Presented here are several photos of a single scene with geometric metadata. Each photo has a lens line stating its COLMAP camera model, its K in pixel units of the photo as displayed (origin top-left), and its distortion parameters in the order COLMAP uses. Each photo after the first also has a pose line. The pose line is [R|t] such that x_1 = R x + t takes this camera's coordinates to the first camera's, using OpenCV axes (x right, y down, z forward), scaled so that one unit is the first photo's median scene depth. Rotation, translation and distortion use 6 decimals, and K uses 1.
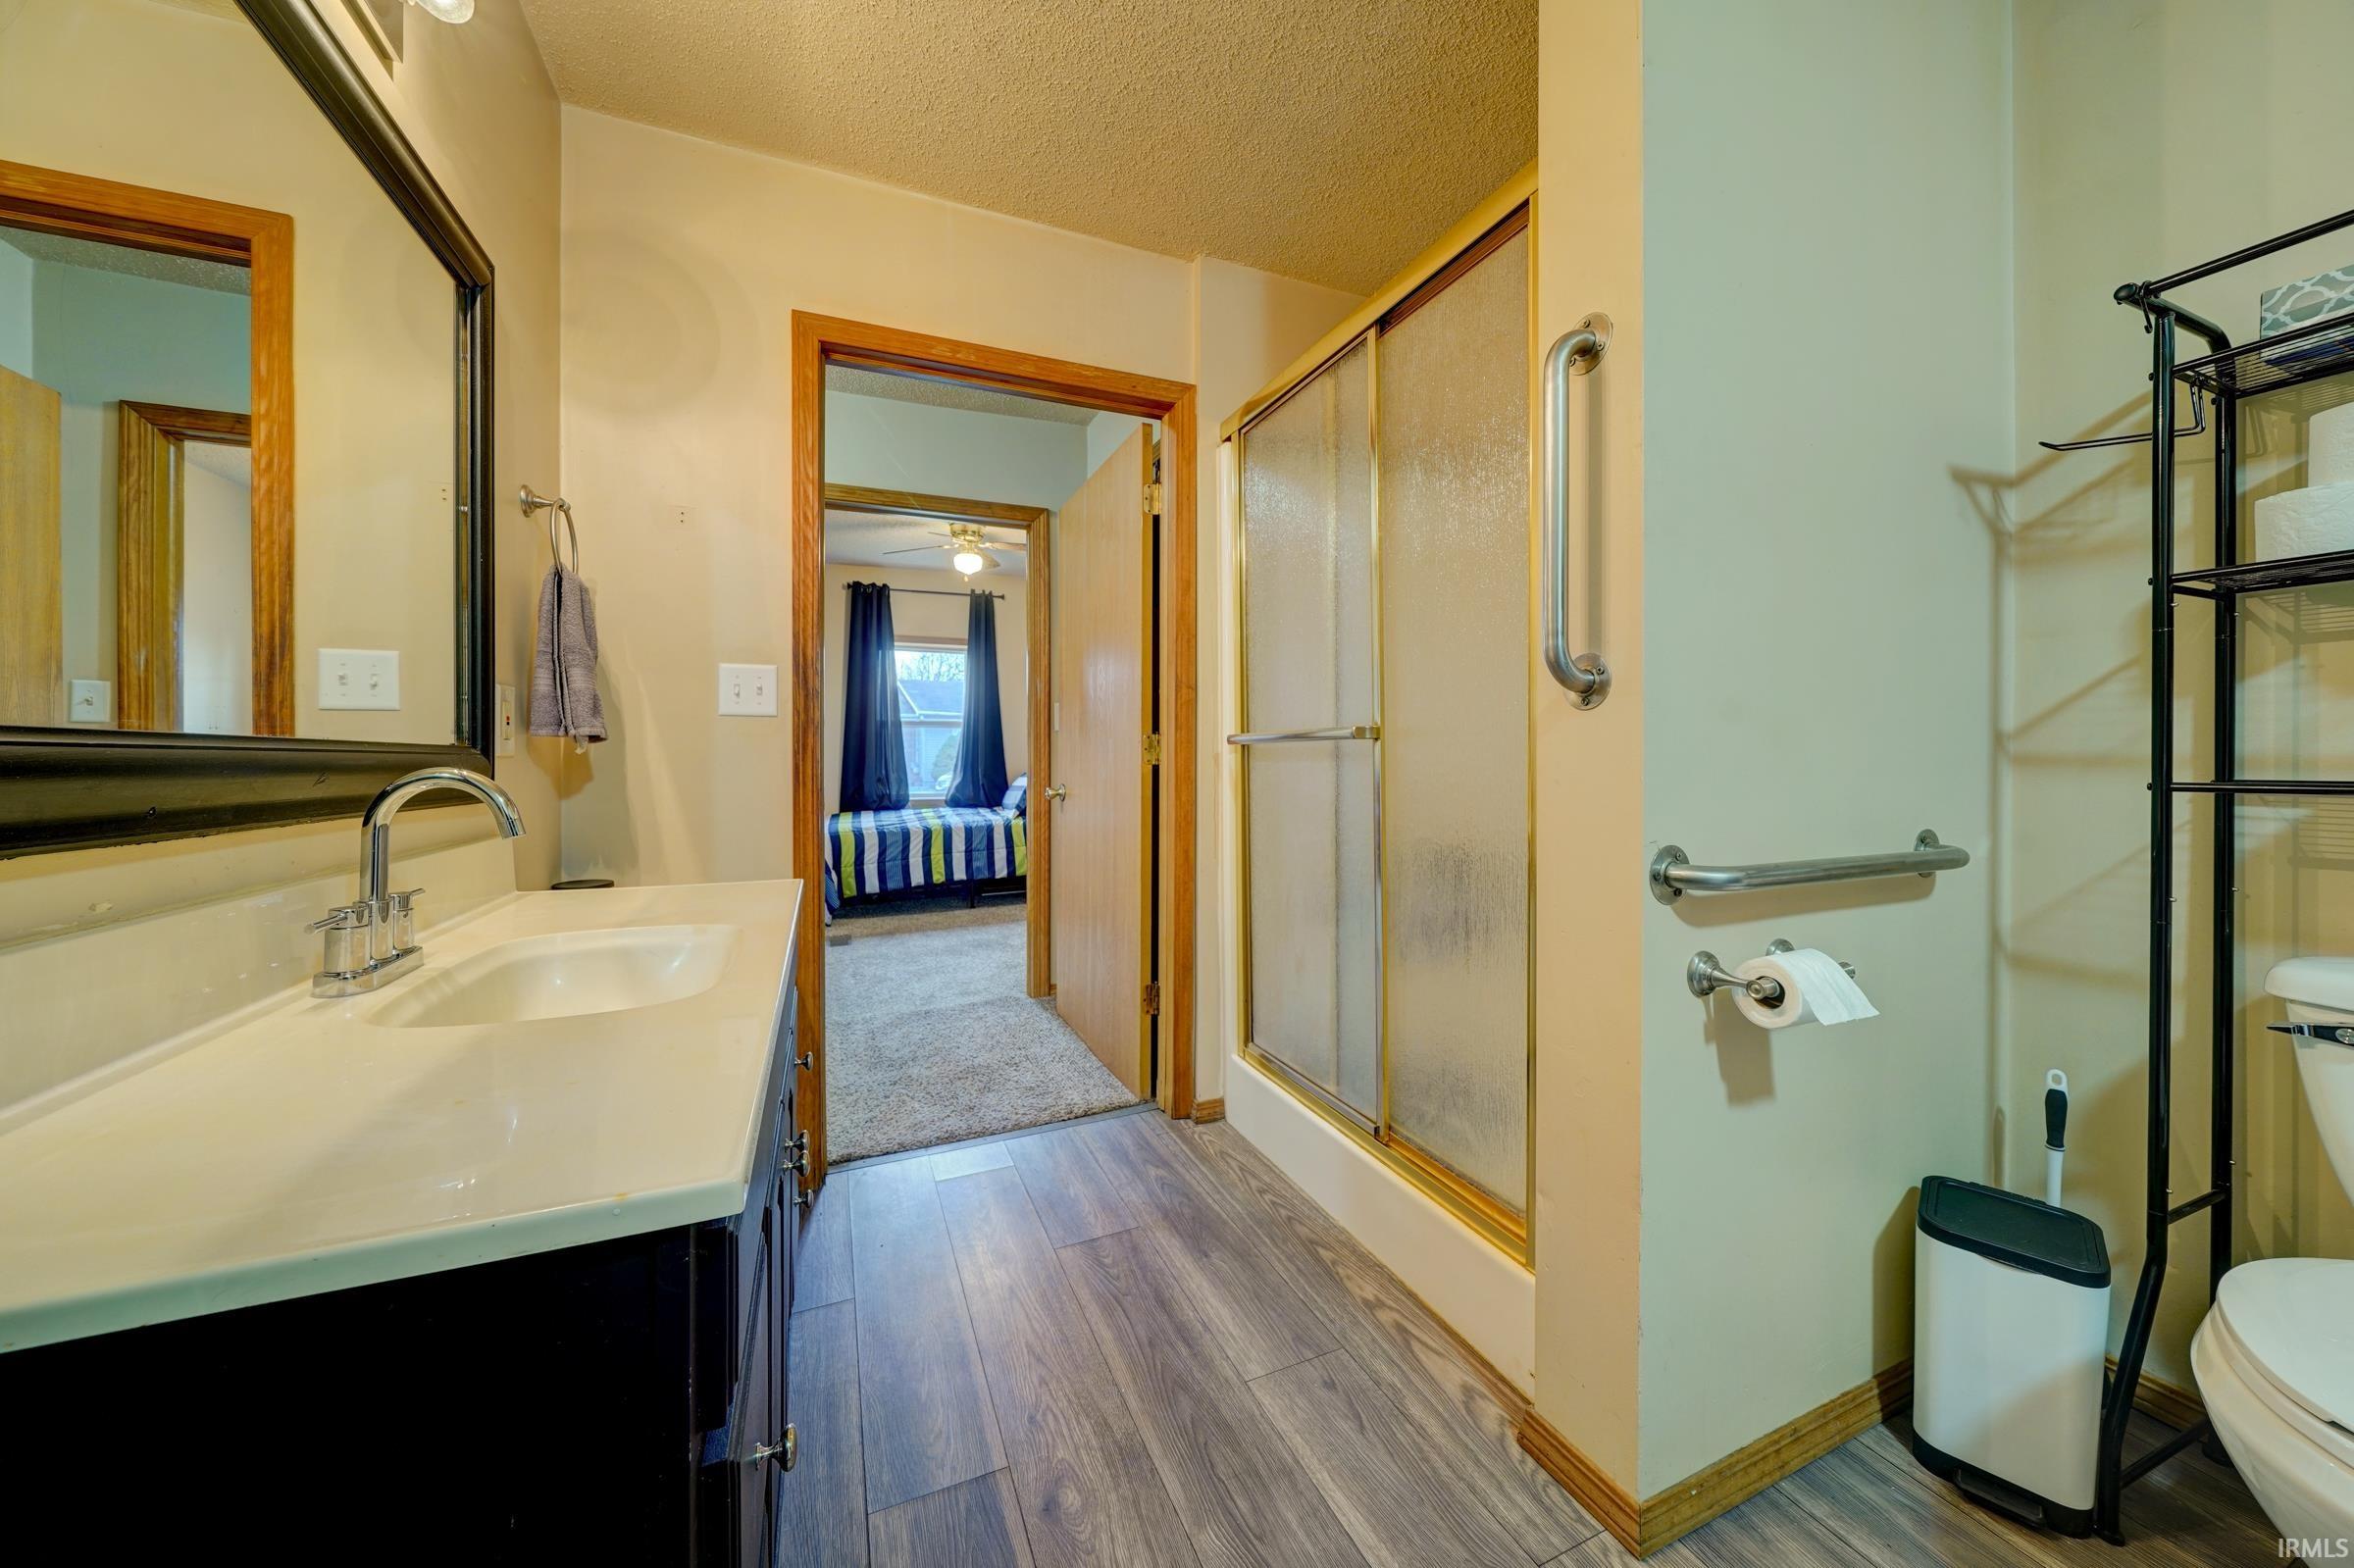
lens RADIAL K [[810.1, 0, 1175.4], [0, 810.1, 792.8], [0, 0, 1]] dist [-0.011528, 0.001878]
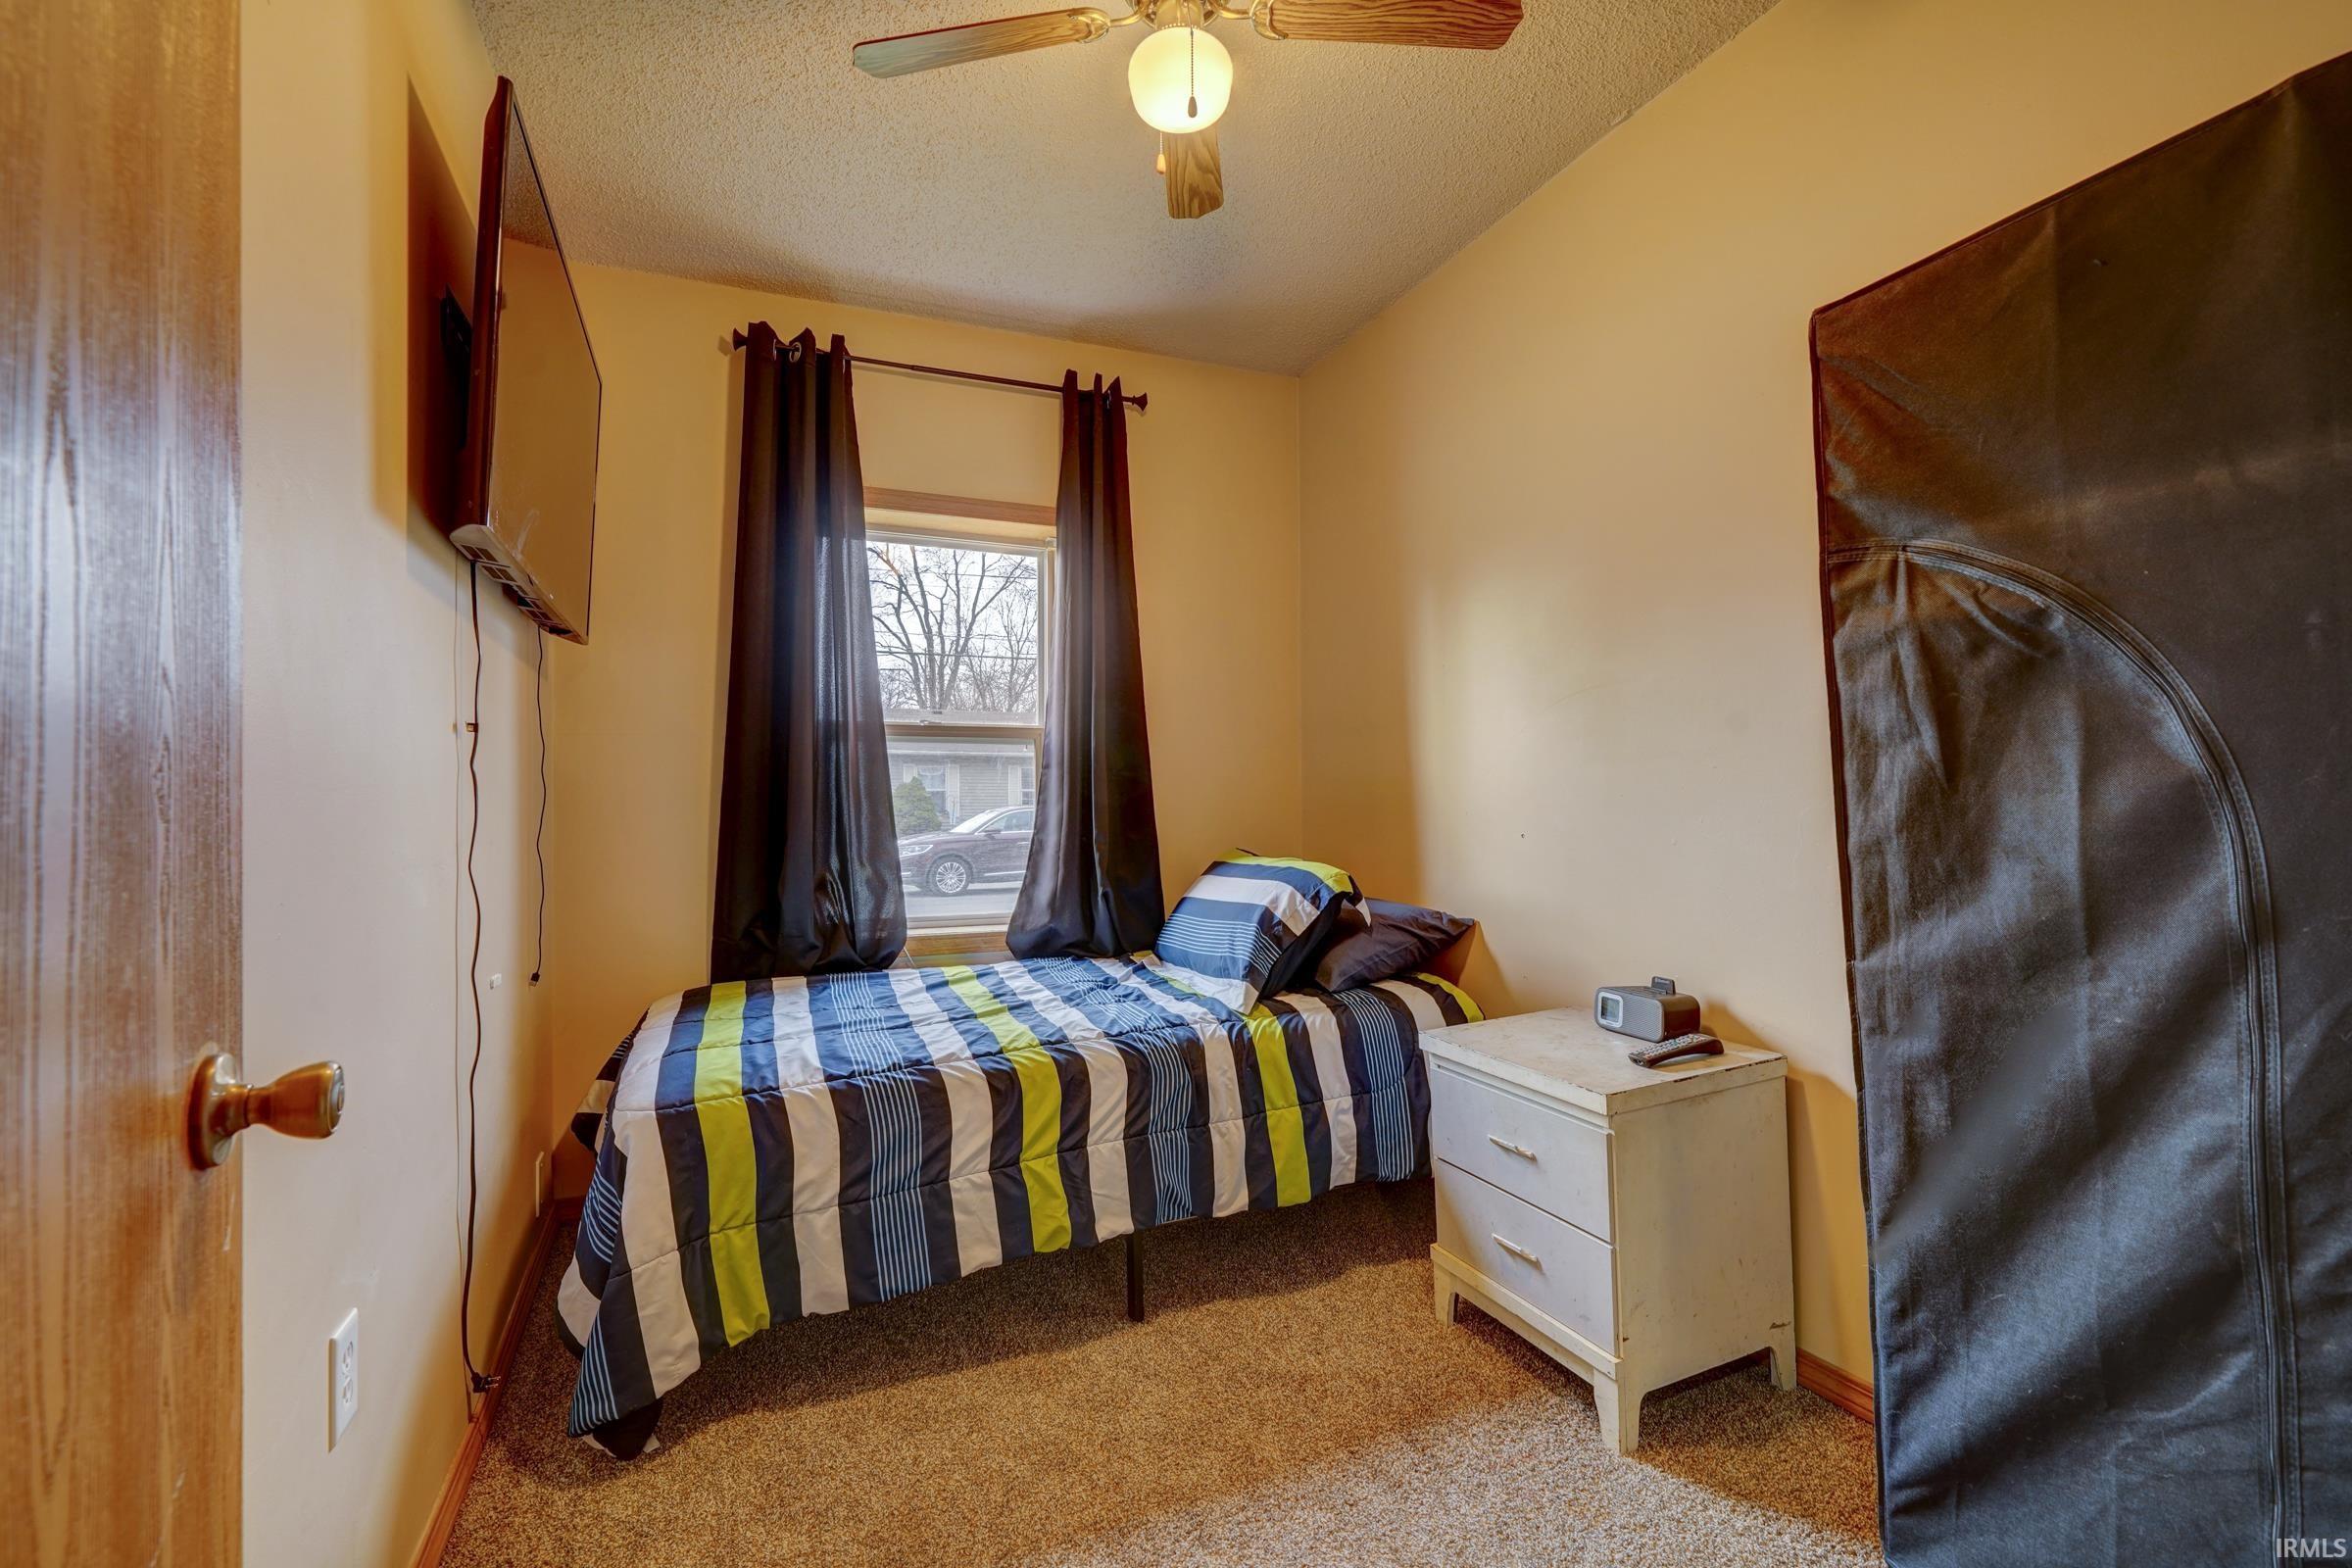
lens RADIAL K [[1012.9, 0, 1171.8], [0, 1012.9, 787.3], [0, 0, 1]] dist [-0.000546, 0.000067]
pose [[0.999420, -0.016701, 0.029675, -0.226040], [0.017844, 0.999092, -0.038697, -0.040999], [-0.029002, 0.039204, 0.998810, 0.548514]]
